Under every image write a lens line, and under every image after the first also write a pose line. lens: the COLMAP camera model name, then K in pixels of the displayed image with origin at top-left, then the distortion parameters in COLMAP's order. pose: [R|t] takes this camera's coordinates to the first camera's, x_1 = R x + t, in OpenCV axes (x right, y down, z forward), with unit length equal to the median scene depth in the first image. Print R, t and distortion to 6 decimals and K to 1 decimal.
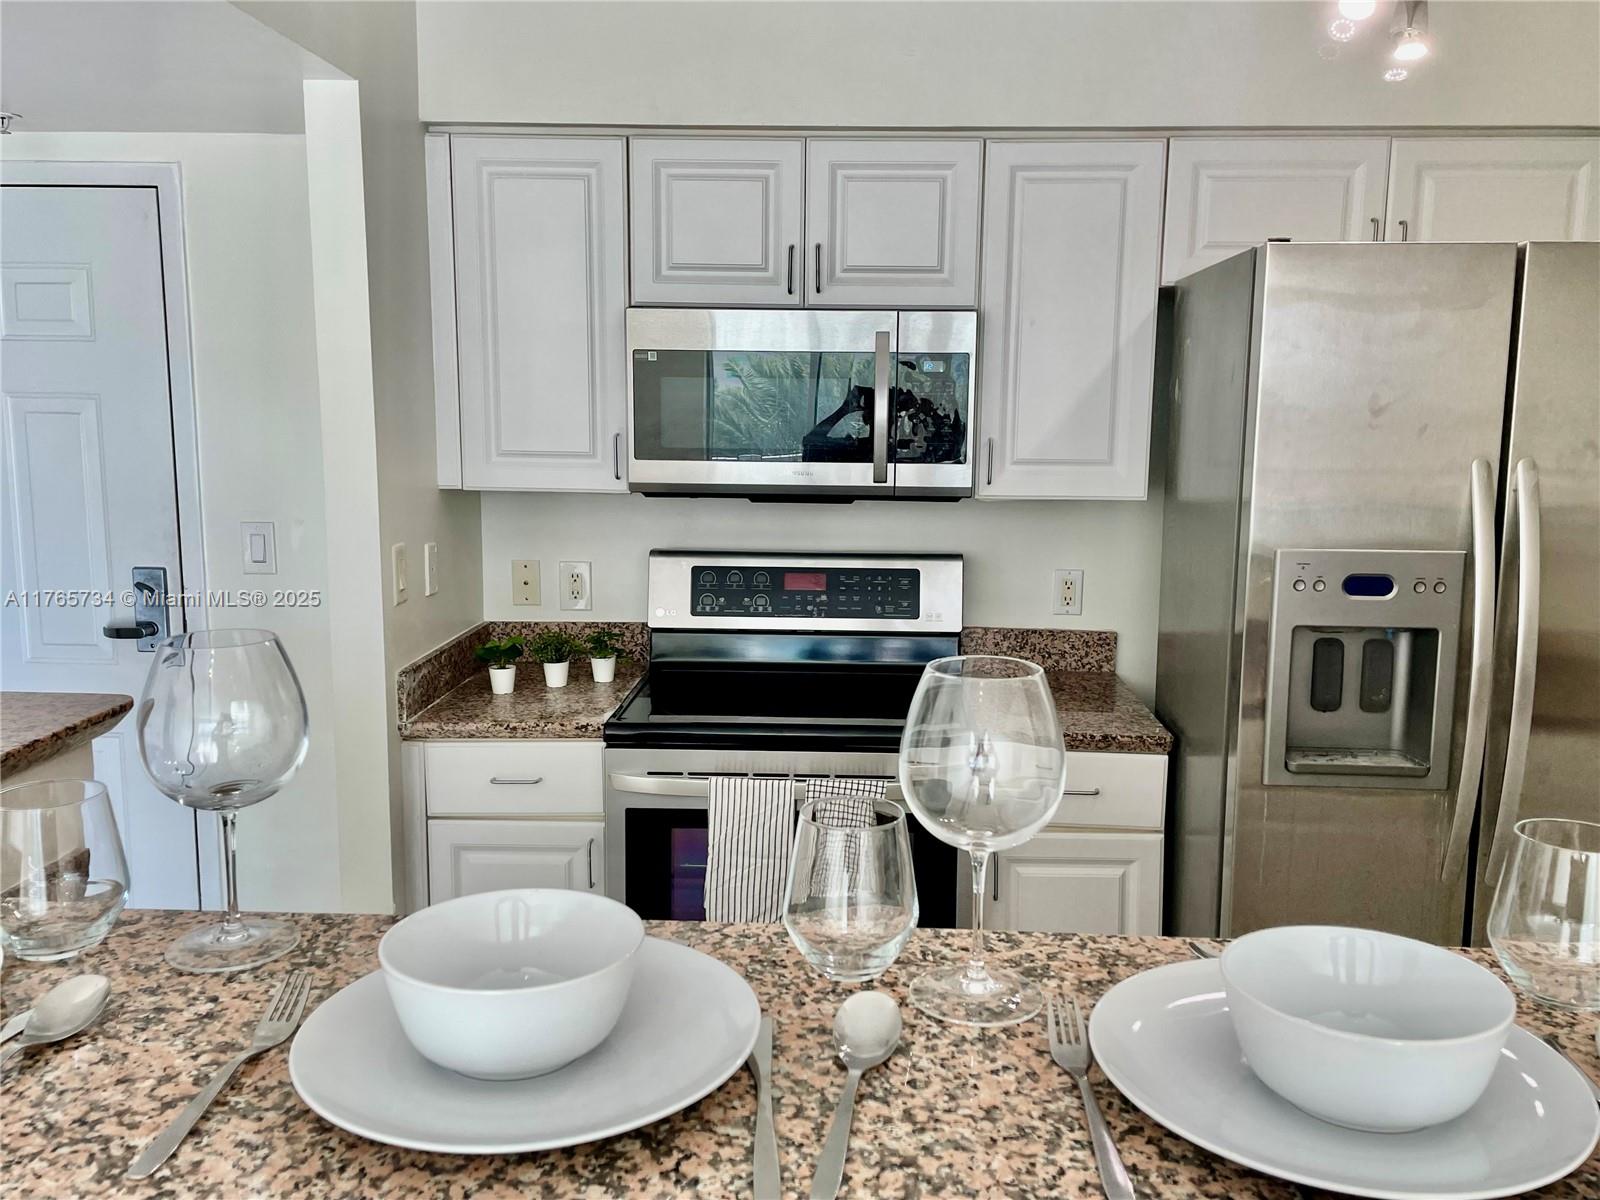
lens RADIAL K [[1325.5, 0, 818.7], [0, 1325.5, 600.3], [0, 0, 1]] dist [0.091851, -0.108751]
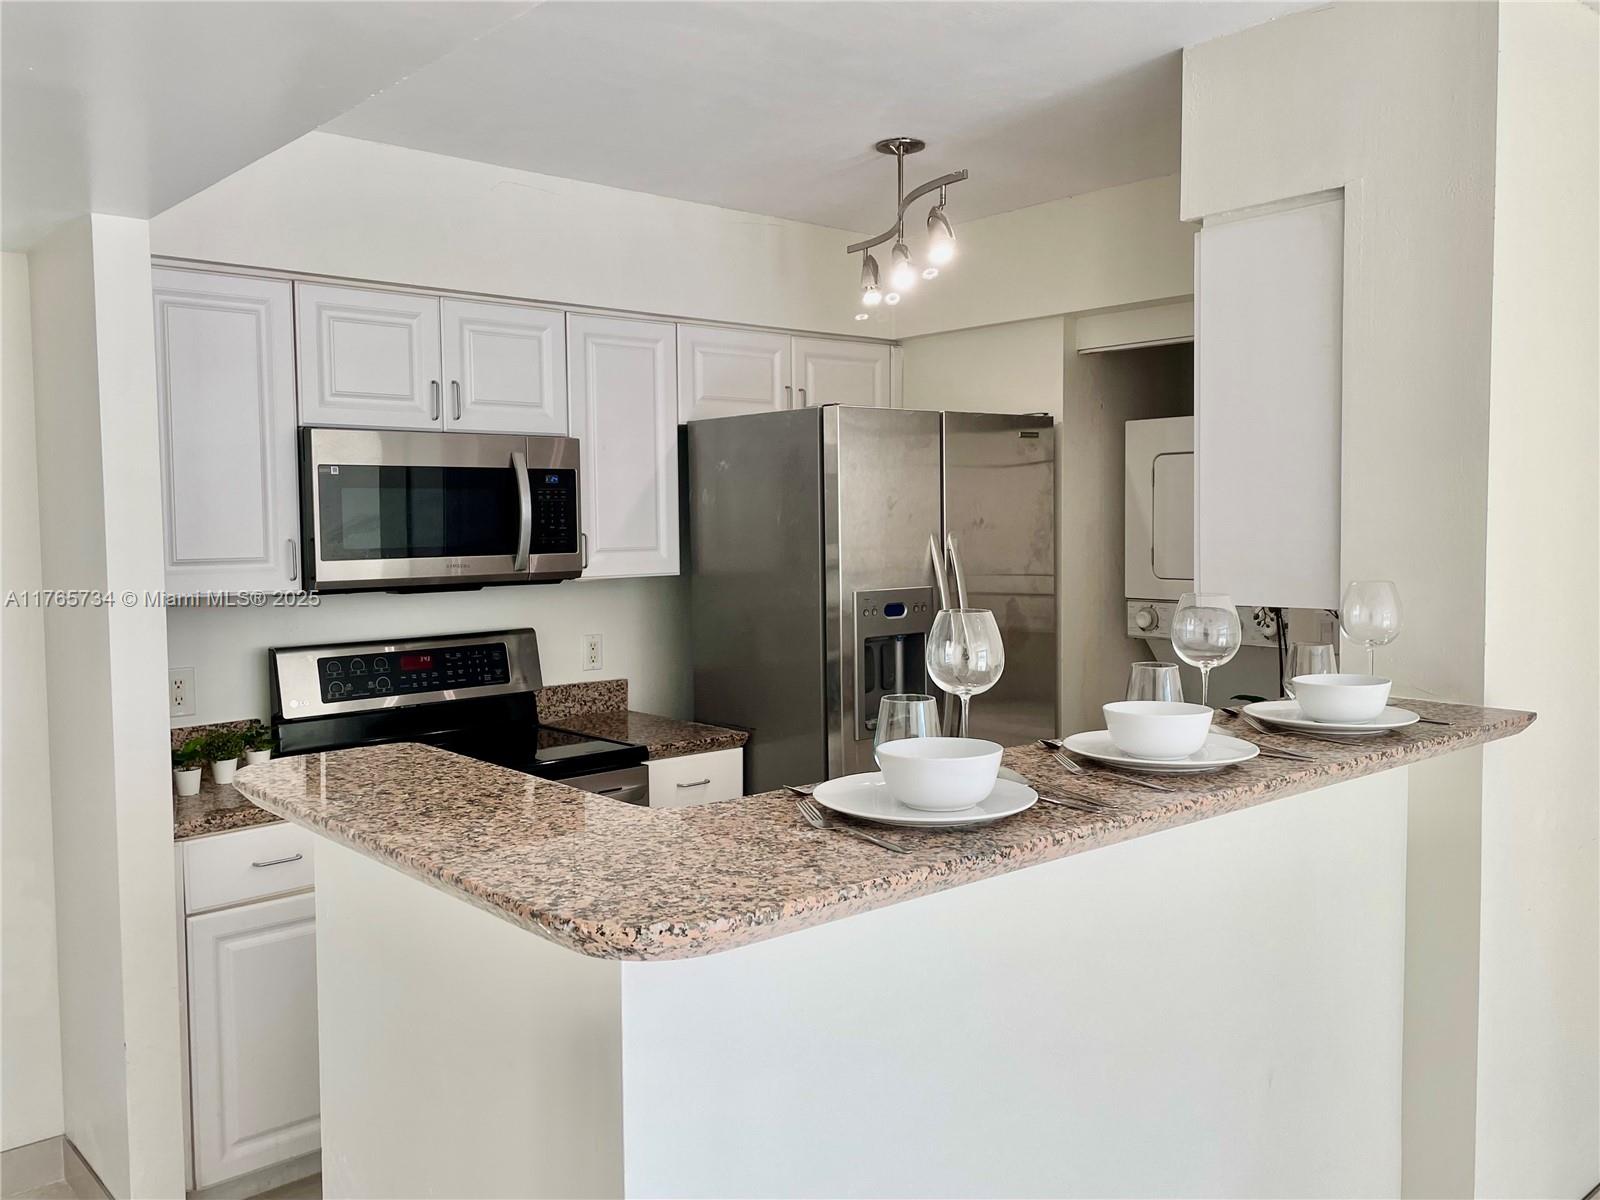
lens RADIAL K [[1325.5, 0, 805.0], [0, 1325.5, 590.9], [0, 0, 1]] dist [0.091851, -0.108751]
pose [[0.725186, -0.060382, 0.685900, -0.623272], [0.122641, 0.991546, -0.042376, 0.017059], [-0.677543, 0.114850, 0.726460, -0.094026]]
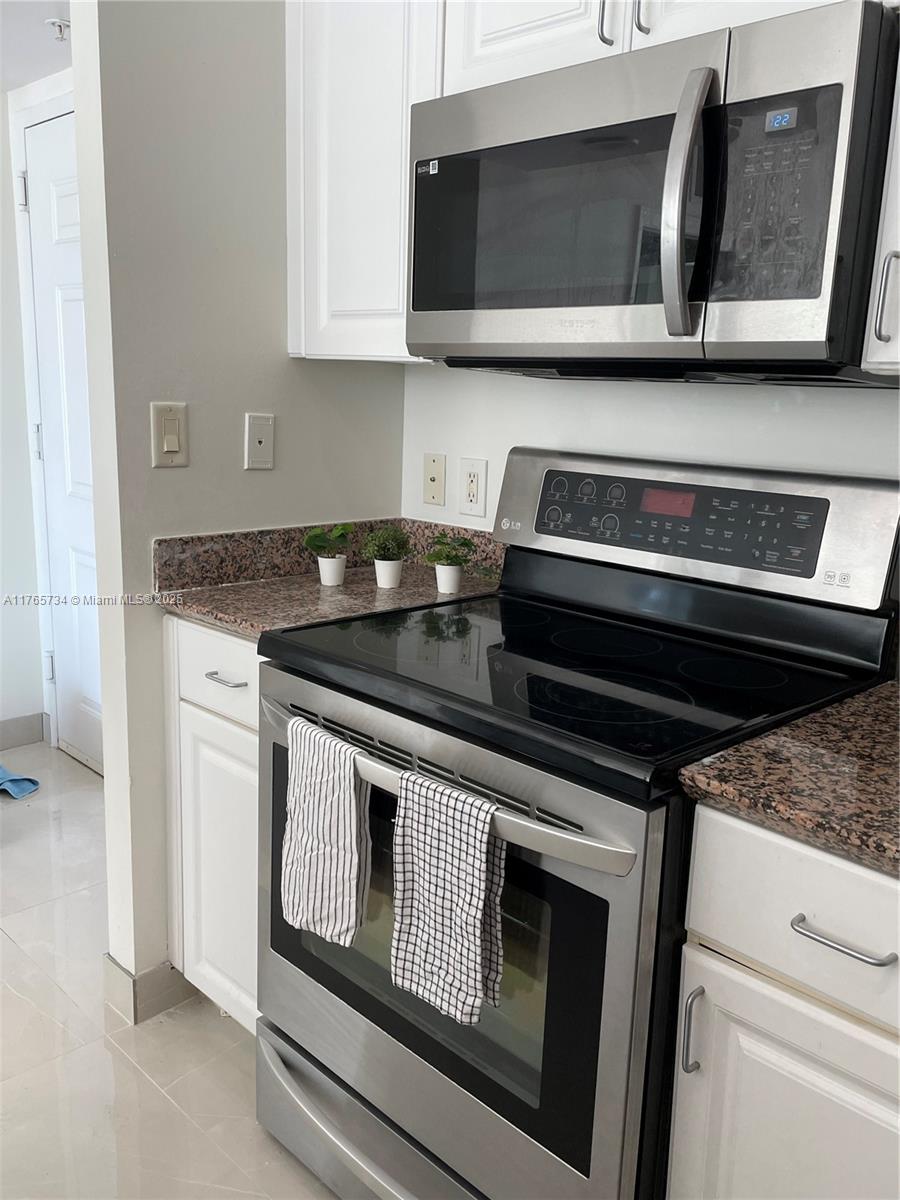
lens RADIAL K [[1014.6, 0, 444.4], [0, 1014.6, 602.3], [0, 0, 1]] dist [0.034896, 0.000436]
pose [[0.719188, 0.162525, -0.675540, 0.306077], [-0.129342, 0.986579, 0.099658, -0.000247], [0.682671, 0.015703, 0.730557, 0.586948]]
